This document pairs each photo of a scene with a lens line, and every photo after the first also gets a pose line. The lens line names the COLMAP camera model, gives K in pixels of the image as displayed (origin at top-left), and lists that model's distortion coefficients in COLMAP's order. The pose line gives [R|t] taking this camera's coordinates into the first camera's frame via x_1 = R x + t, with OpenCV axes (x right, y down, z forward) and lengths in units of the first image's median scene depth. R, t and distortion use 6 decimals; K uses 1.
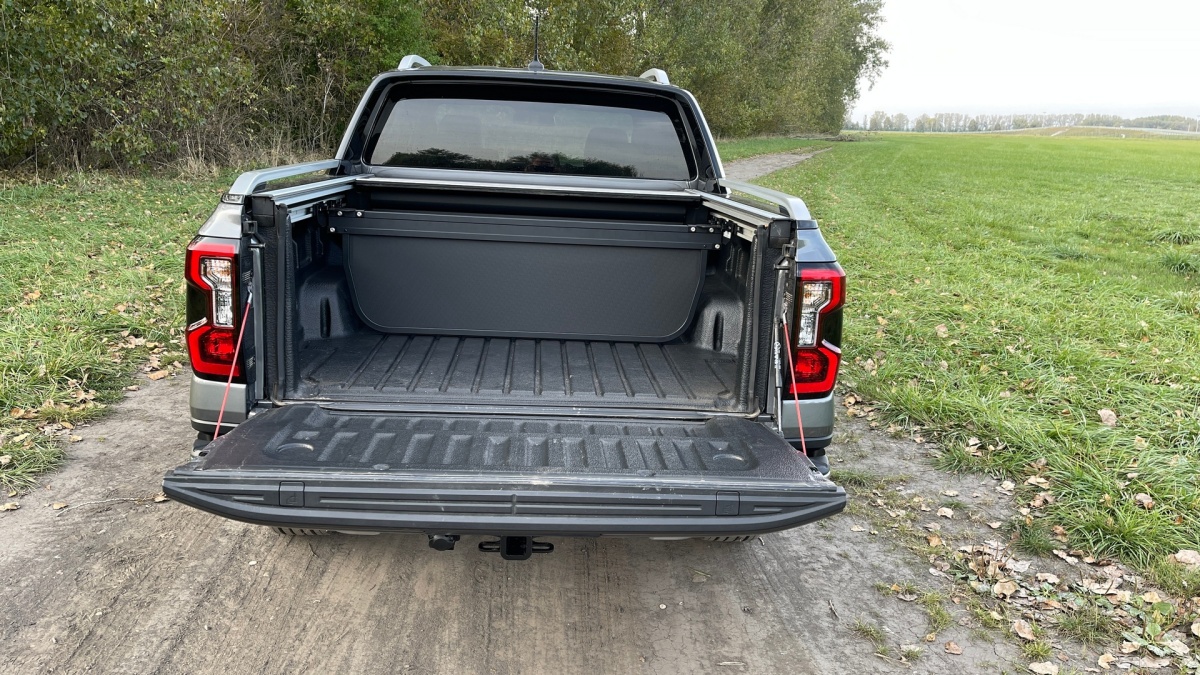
lens RADIAL K [[904.0, 0, 596.6], [0, 904.0, 342.9], [0, 0, 1]] dist [0.064496, -0.086084]
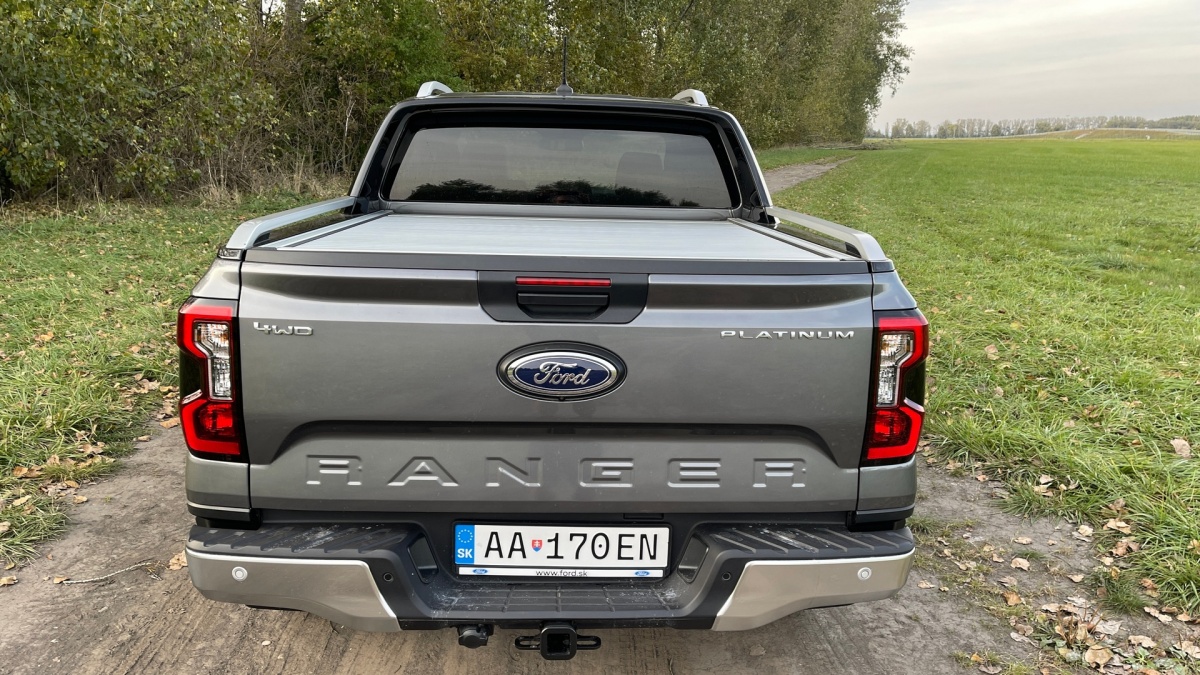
lens RADIAL K [[904.0, 0, 608.7], [0, 904.0, 345.0], [0, 0, 1]] dist [0.064496, -0.086084]
pose [[0.999659, -0.021330, -0.015051, -0.011710], [0.021134, 0.999691, -0.013091, -0.028687], [0.015326, 0.012768, 0.999801, 0.069116]]
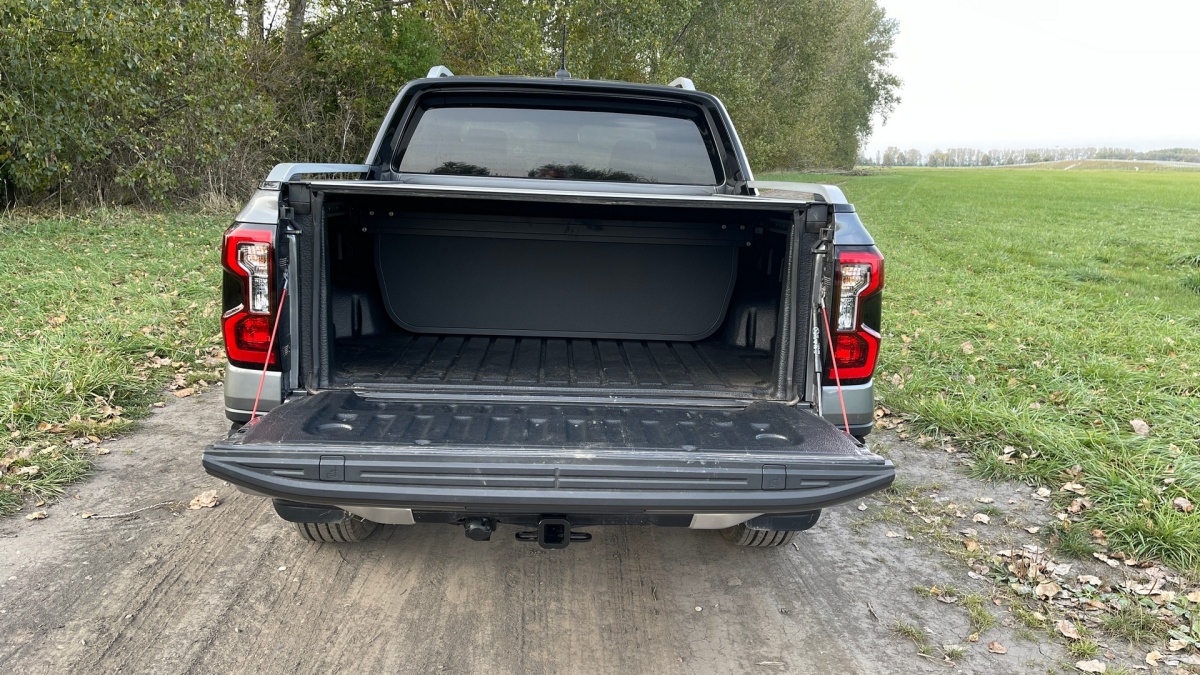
lens RADIAL K [[904.0, 0, 606.4], [0, 904.0, 345.9], [0, 0, 1]] dist [0.064496, -0.086084]
pose [[0.999929, -0.009269, -0.007504, -0.012535], [0.008983, 0.999265, -0.037270, 0.031221], [0.007844, 0.037200, 0.999277, 0.004912]]
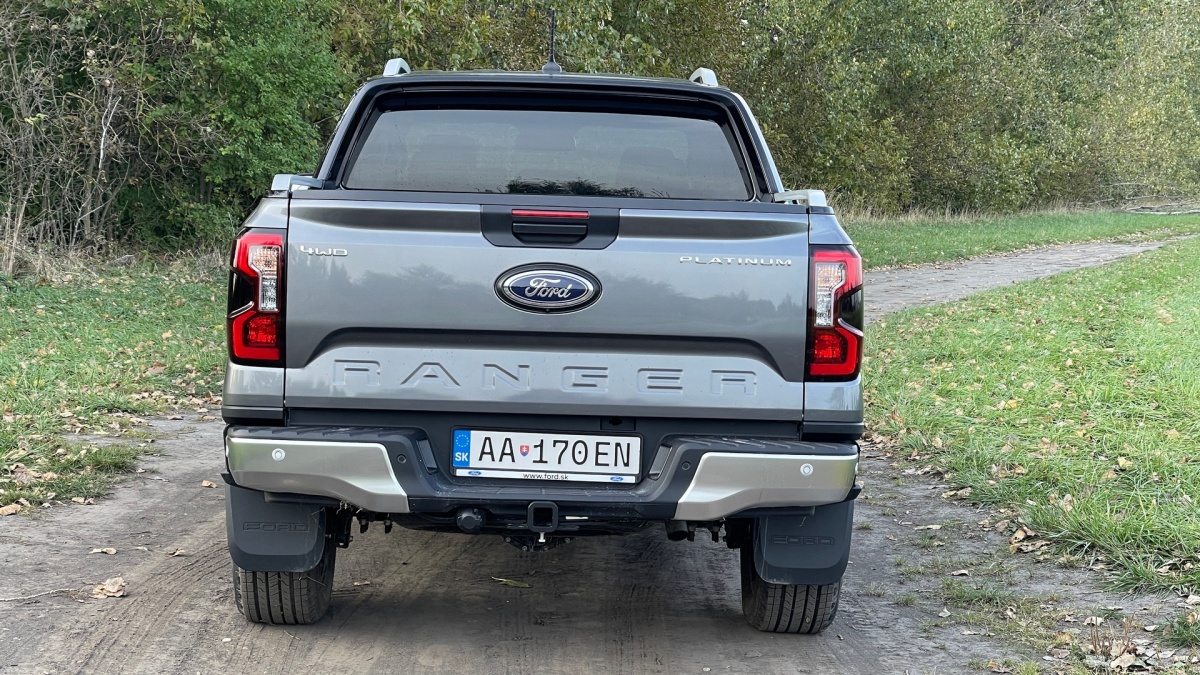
lens RADIAL K [[2215.9, 0, 610.4], [0, 2215.9, 373.5], [0, 0, 1]] dist [0.220077, 0.000000]
pose [[0.999350, -0.018940, -0.030682, 0.038522], [0.013907, 0.987556, -0.156653, 0.255427], [0.033267, 0.156124, 0.987177, -0.847223]]
